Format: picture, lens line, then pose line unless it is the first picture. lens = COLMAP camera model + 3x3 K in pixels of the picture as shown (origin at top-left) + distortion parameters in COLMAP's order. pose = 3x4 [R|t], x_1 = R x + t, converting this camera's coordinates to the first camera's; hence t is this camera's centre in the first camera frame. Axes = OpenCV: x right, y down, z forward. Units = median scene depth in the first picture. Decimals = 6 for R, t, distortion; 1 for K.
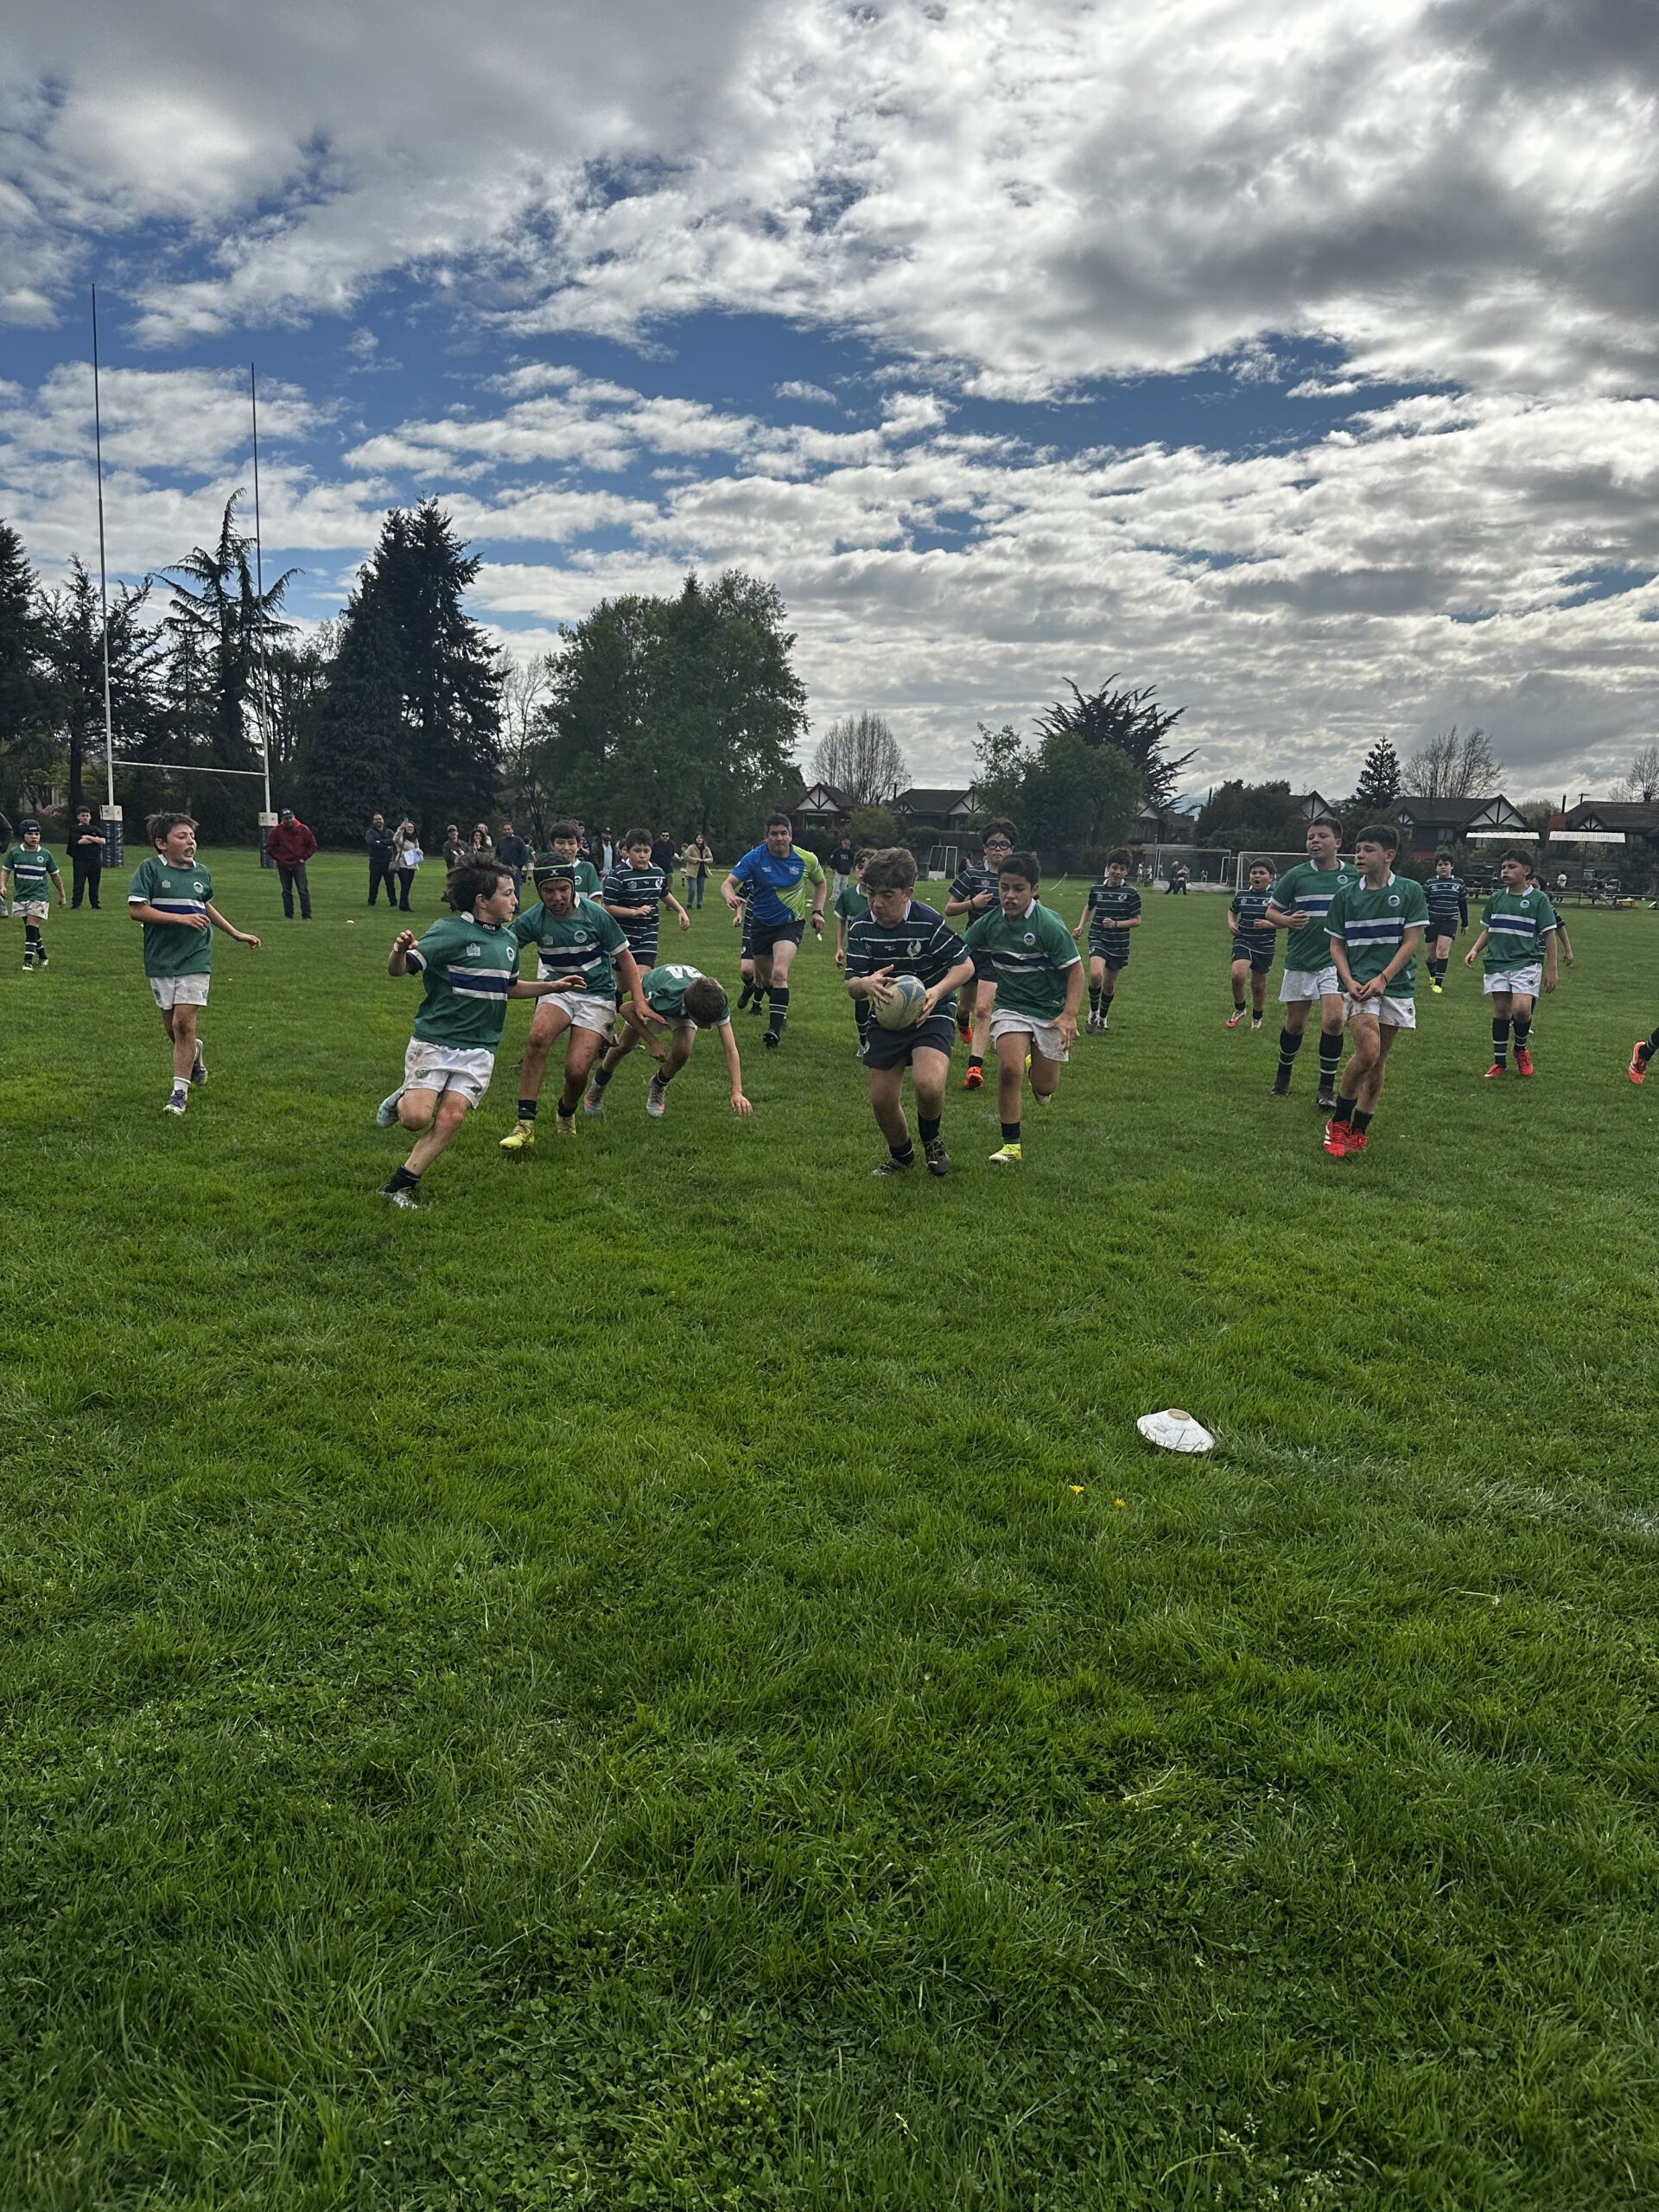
lens RADIAL K [[1688.9, 0, 829.5], [0, 1688.9, 1106.0], [0, 0, 1]] dist [0.033407, -0.072455]
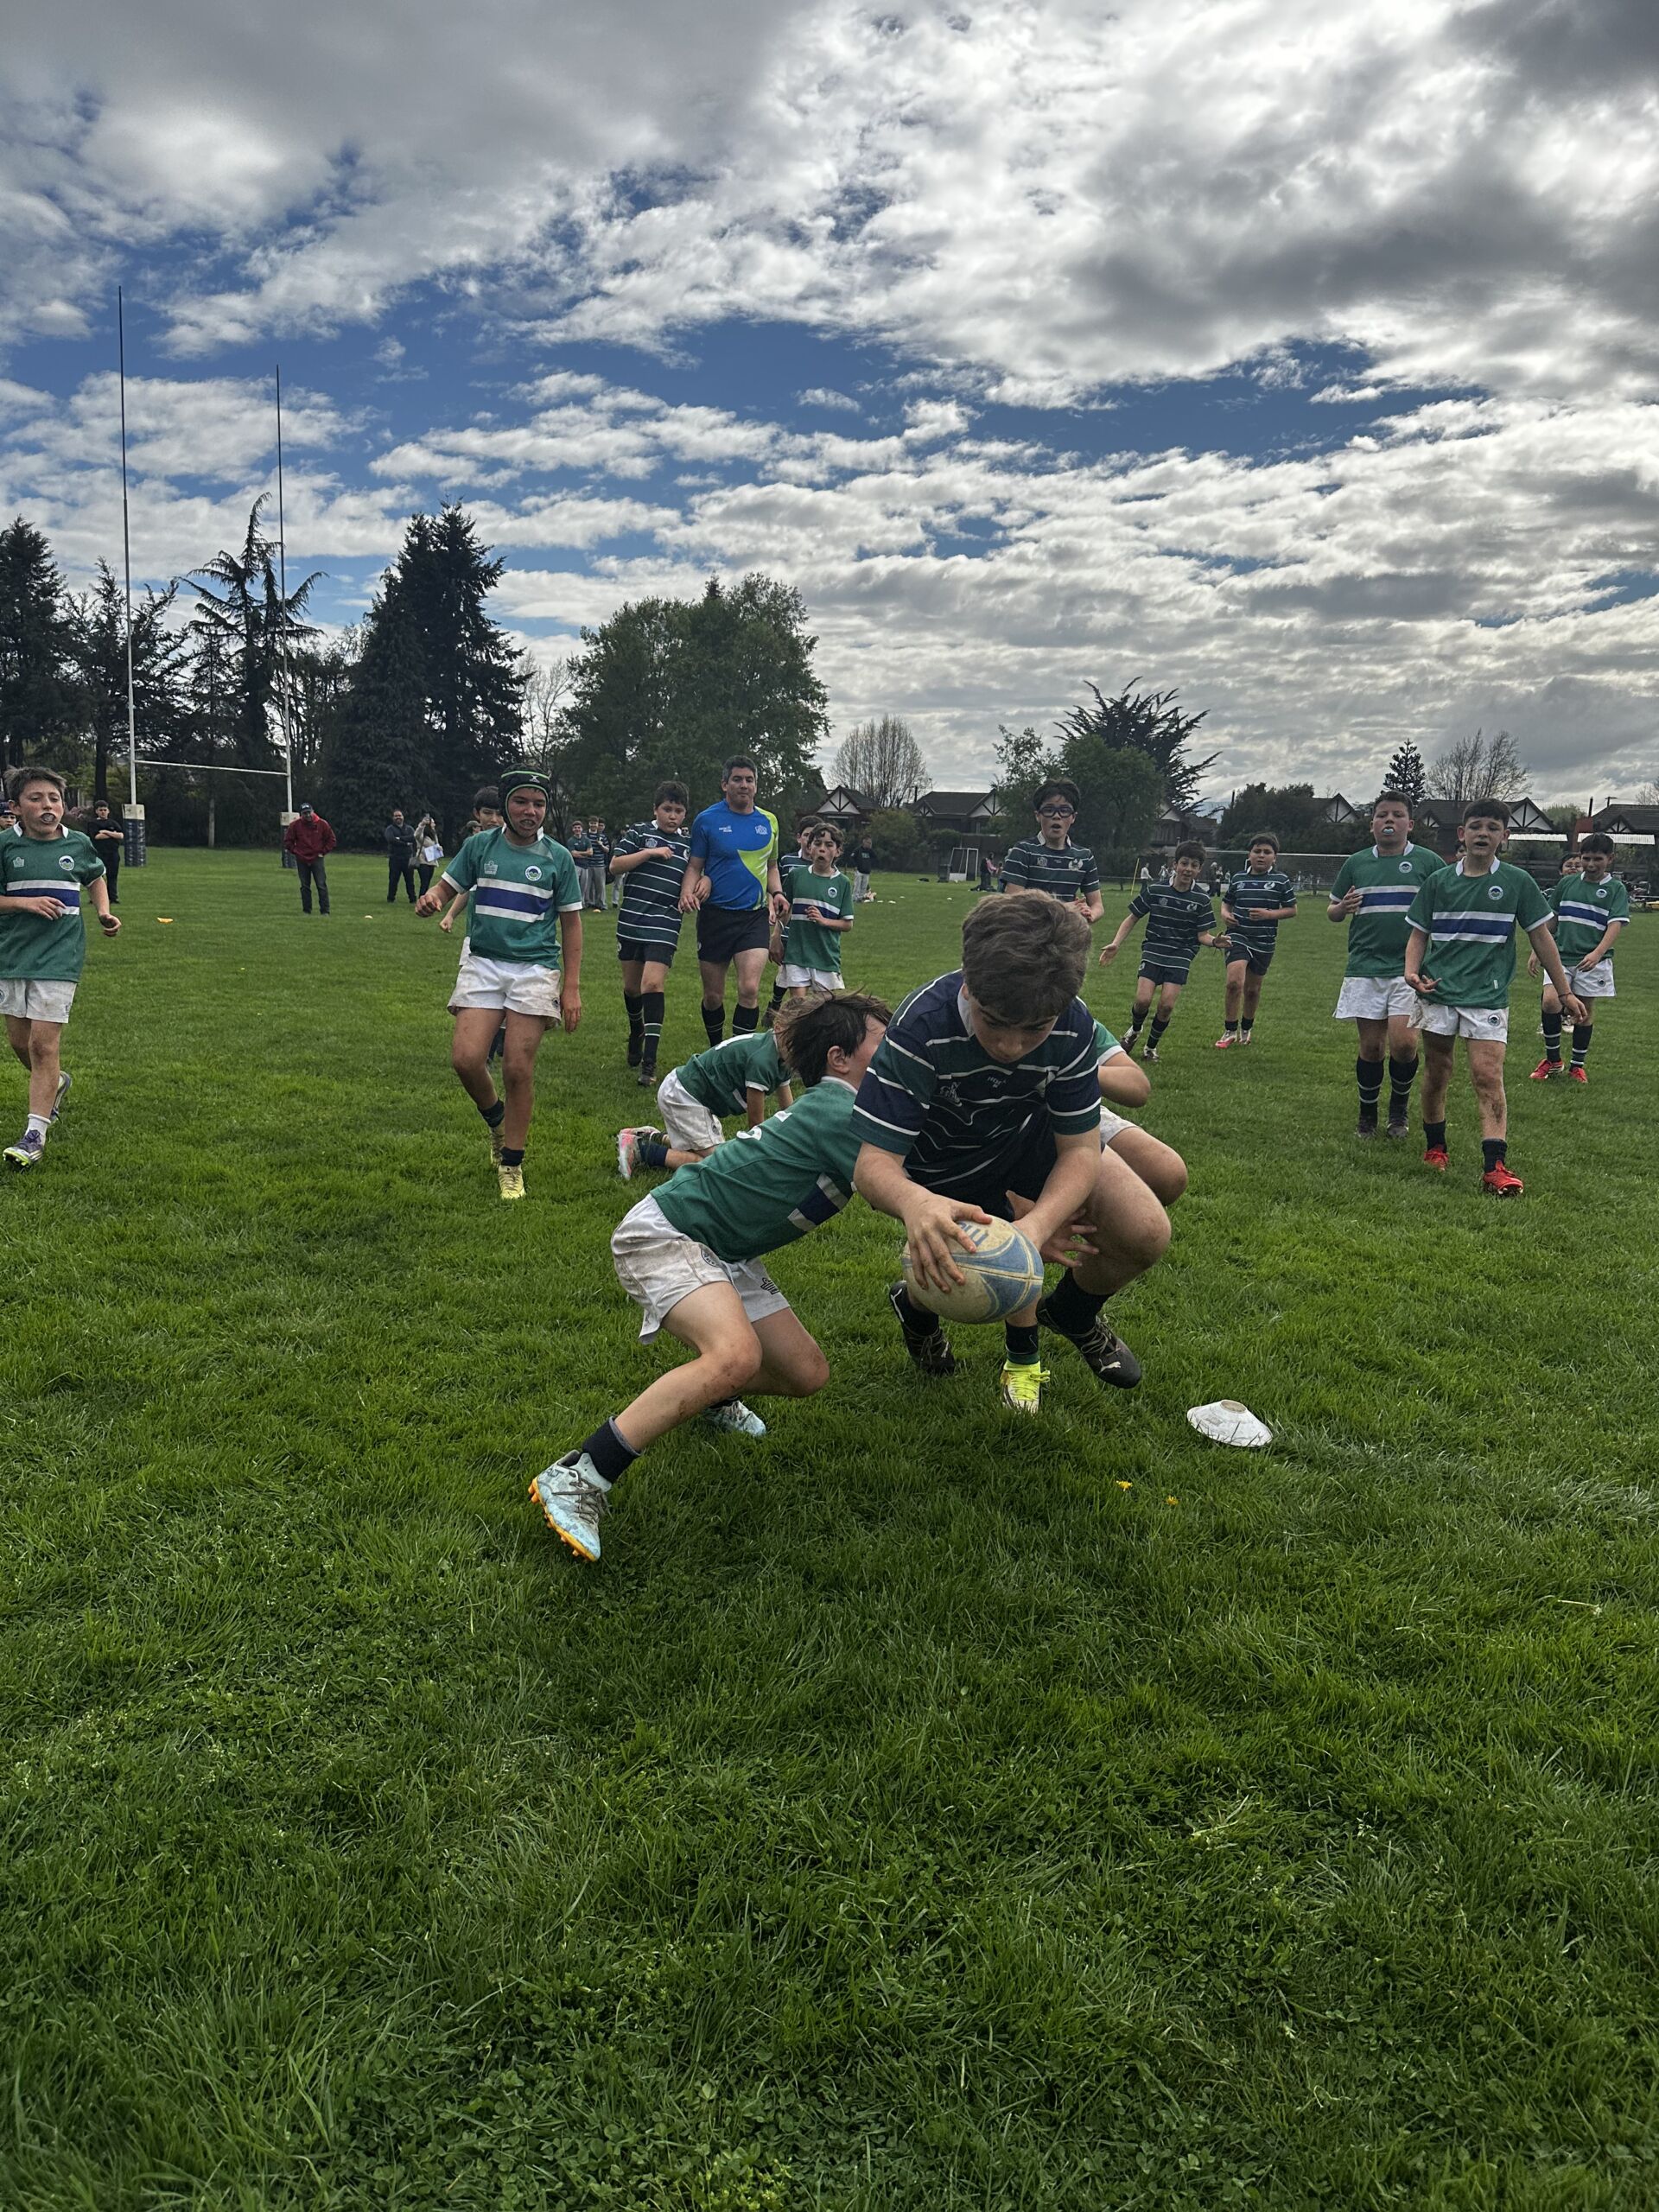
lens RADIAL K [[1688.9, 0, 829.5], [0, 1688.9, 1106.0], [0, 0, 1]] dist [0.033407, -0.072455]
pose [[0.999922, 0.005502, -0.011192, -0.003882], [-0.005524, 0.999983, -0.001919, 0.029215], [0.011182, 0.001980, 0.999936, 0.099843]]
